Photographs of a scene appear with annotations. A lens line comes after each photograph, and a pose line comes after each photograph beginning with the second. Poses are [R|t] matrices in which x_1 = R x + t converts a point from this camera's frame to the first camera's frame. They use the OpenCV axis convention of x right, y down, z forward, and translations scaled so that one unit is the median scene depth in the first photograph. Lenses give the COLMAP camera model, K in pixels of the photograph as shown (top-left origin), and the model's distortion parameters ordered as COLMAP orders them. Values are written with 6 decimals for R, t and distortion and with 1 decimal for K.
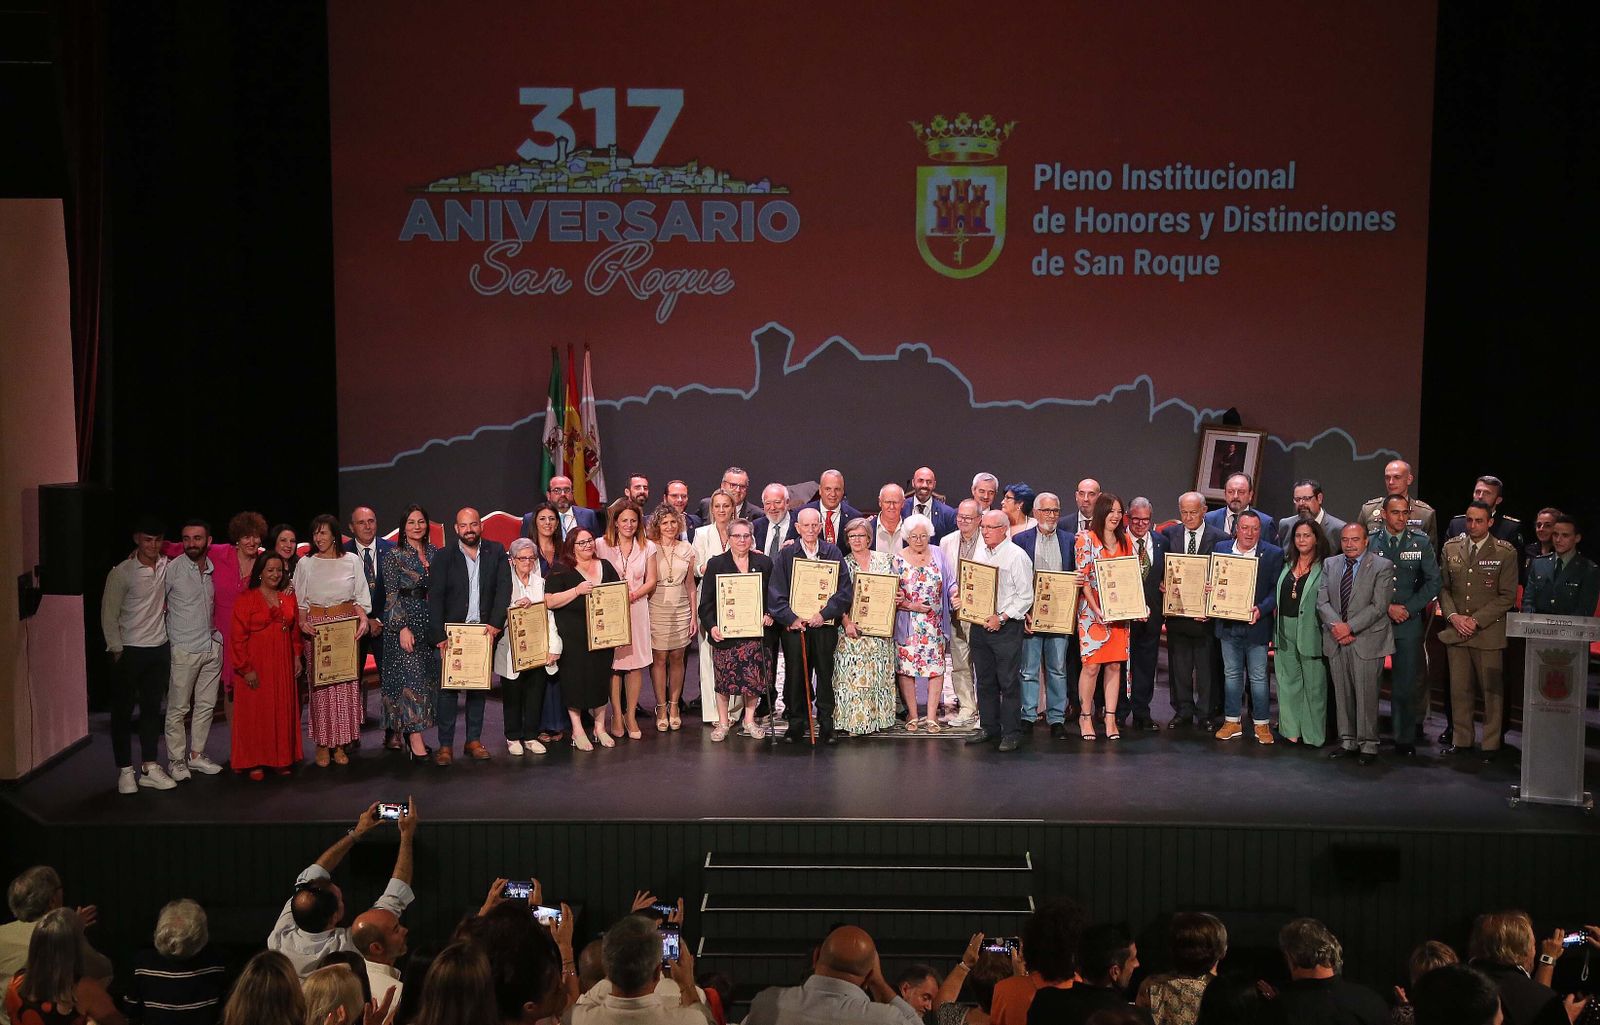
lens RADIAL K [[3015.8, 0, 800.0], [0, 3015.8, 512.5], [0, 0, 1]] dist [0.332222, -0.019732]
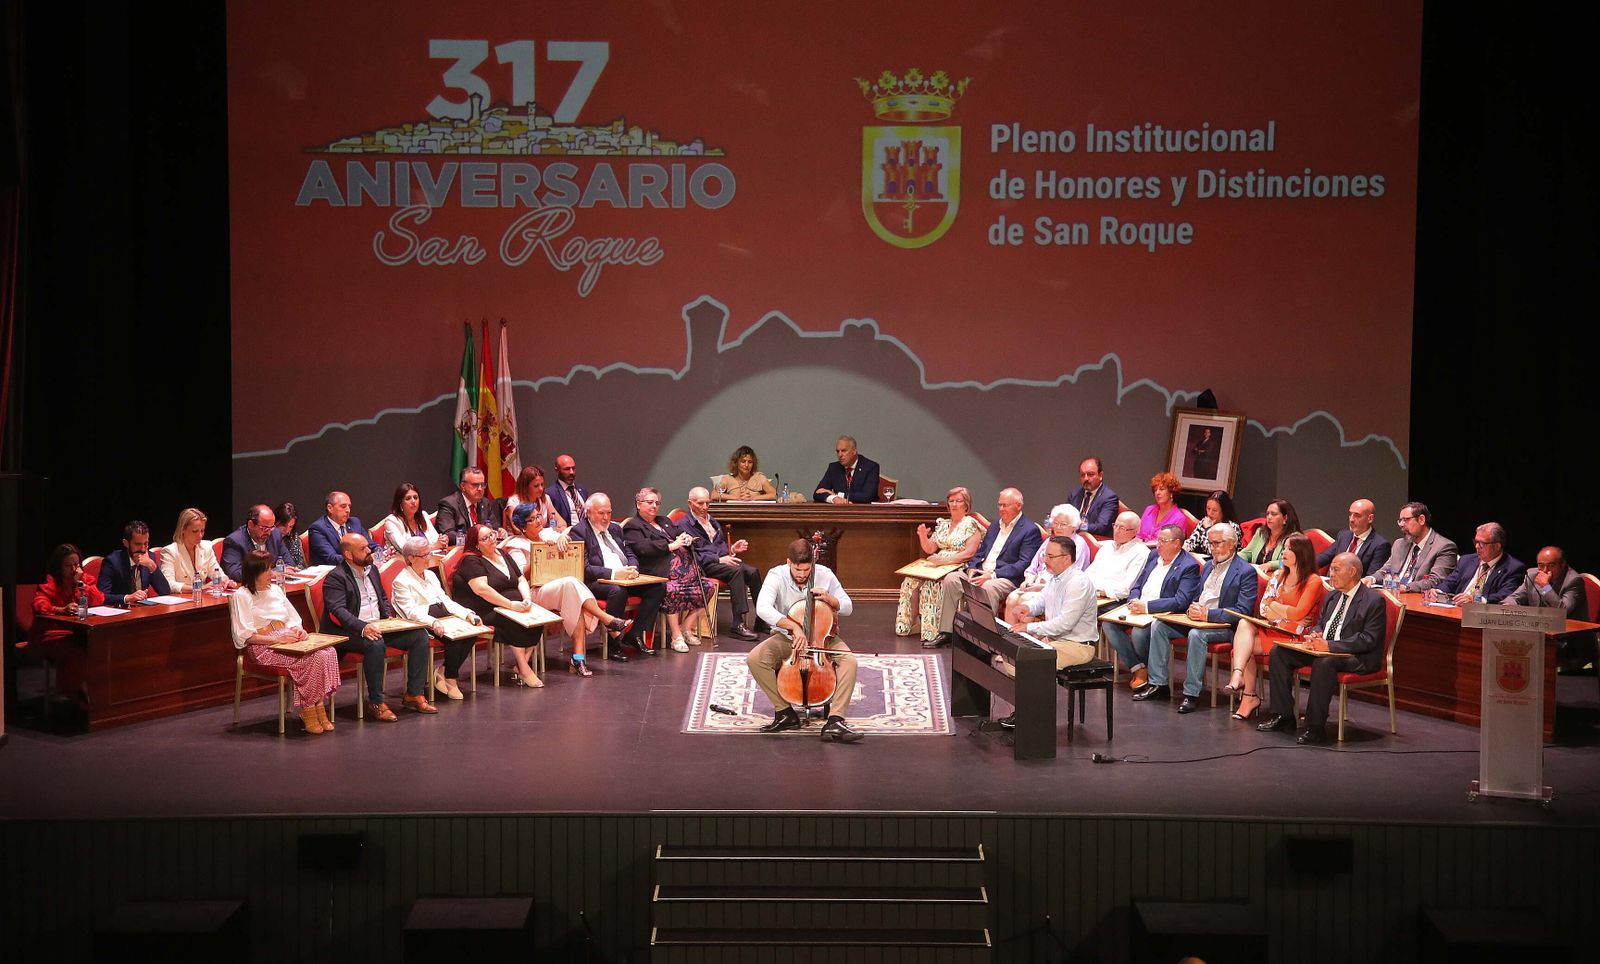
lens RADIAL K [[2914.7, 0, 800.0], [0, 2914.7, 482.0], [0, 0, 1]] dist [0.341329, 0.034438]
pose [[0.999900, 0.000251, 0.014110, 0.006923], [-0.000161, 0.999980, -0.006383, -0.000903], [-0.014112, 0.006380, 0.999880, 0.113353]]
